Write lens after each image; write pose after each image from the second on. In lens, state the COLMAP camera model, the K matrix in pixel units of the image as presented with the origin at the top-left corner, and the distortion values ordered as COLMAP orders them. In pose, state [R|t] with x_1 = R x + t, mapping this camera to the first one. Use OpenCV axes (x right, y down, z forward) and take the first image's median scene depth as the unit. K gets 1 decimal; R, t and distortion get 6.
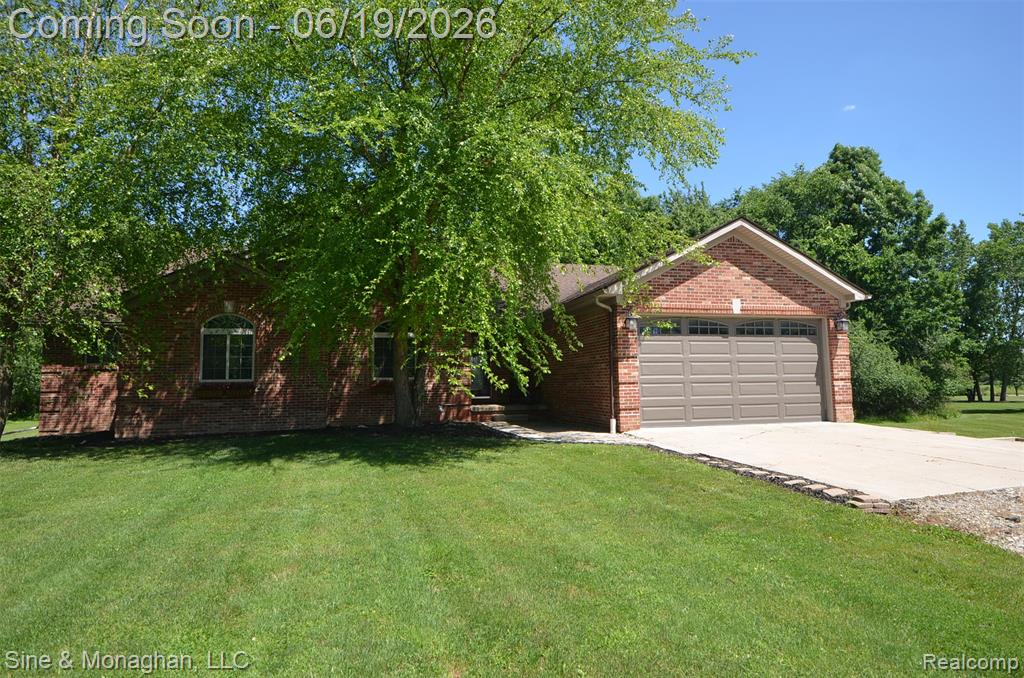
lens RADIAL K [[574.5, 0, 507.2], [0, 574.5, 352.1], [0, 0, 1]] dist [0.000090, -0.044385]
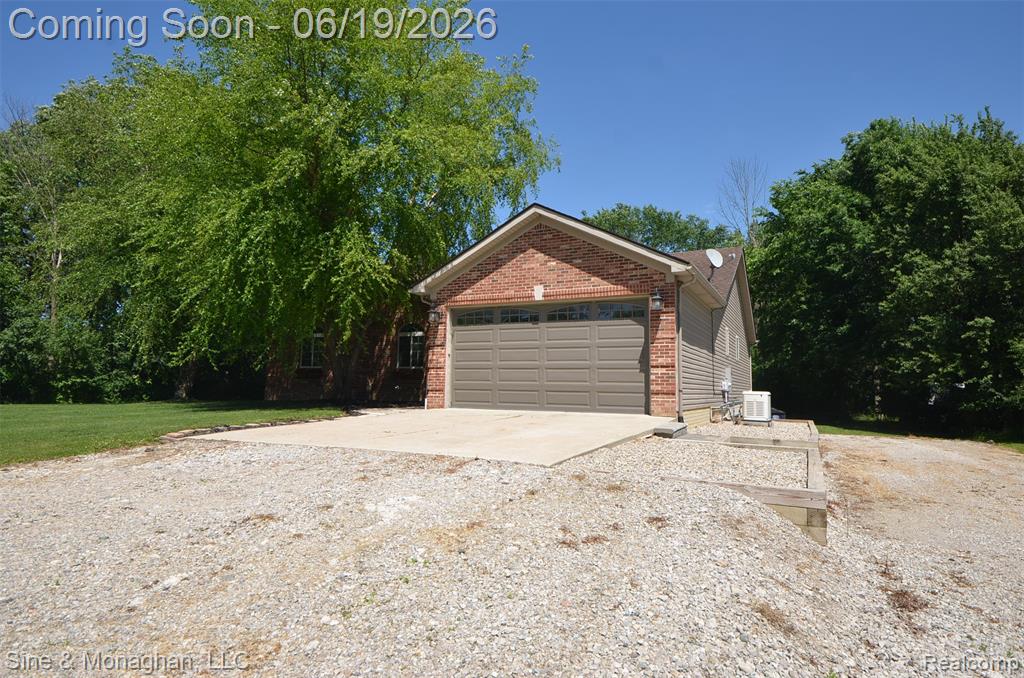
lens RADIAL K [[559.9, 0, 536.0], [0, 559.9, 343.3], [0, 0, 1]] dist [-0.001815, -0.001579]
pose [[0.774656, -0.023386, -0.631951, 0.976456], [0.016689, 0.999724, -0.016539, 0.023935], [0.632163, 0.002265, 0.774832, 0.229234]]
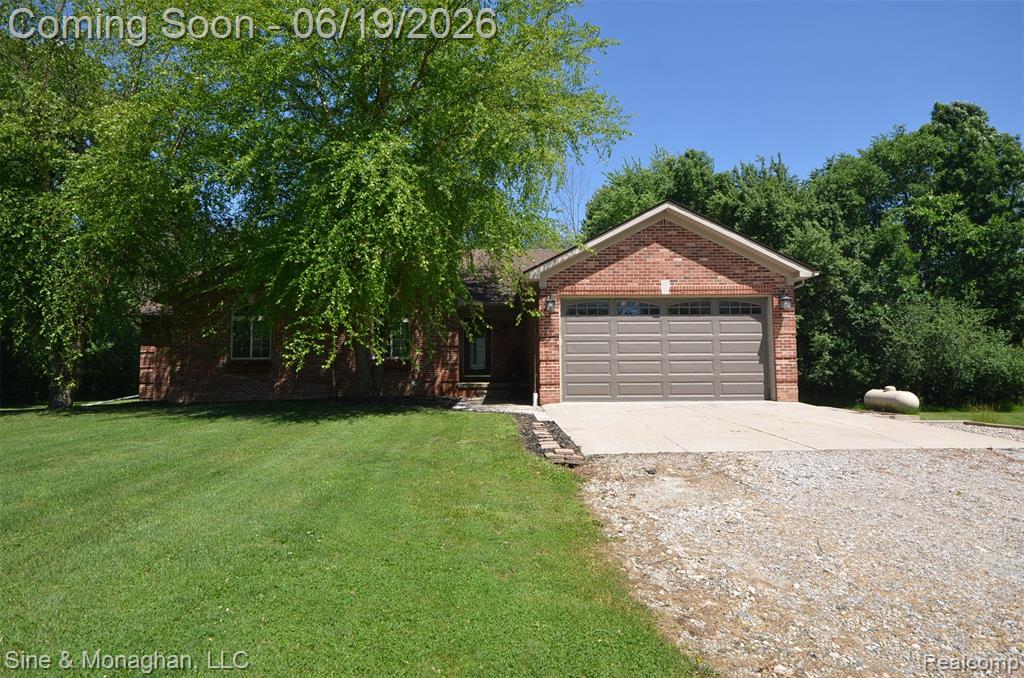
lens RADIAL K [[574.5, 0, 507.2], [0, 574.5, 352.1], [0, 0, 1]] dist [0.000090, -0.044385]
pose [[0.973524, -0.000736, -0.228582, 0.345450], [0.006385, 0.999692, 0.023975, 0.010373], [0.228494, -0.024800, 0.973229, -0.072469]]
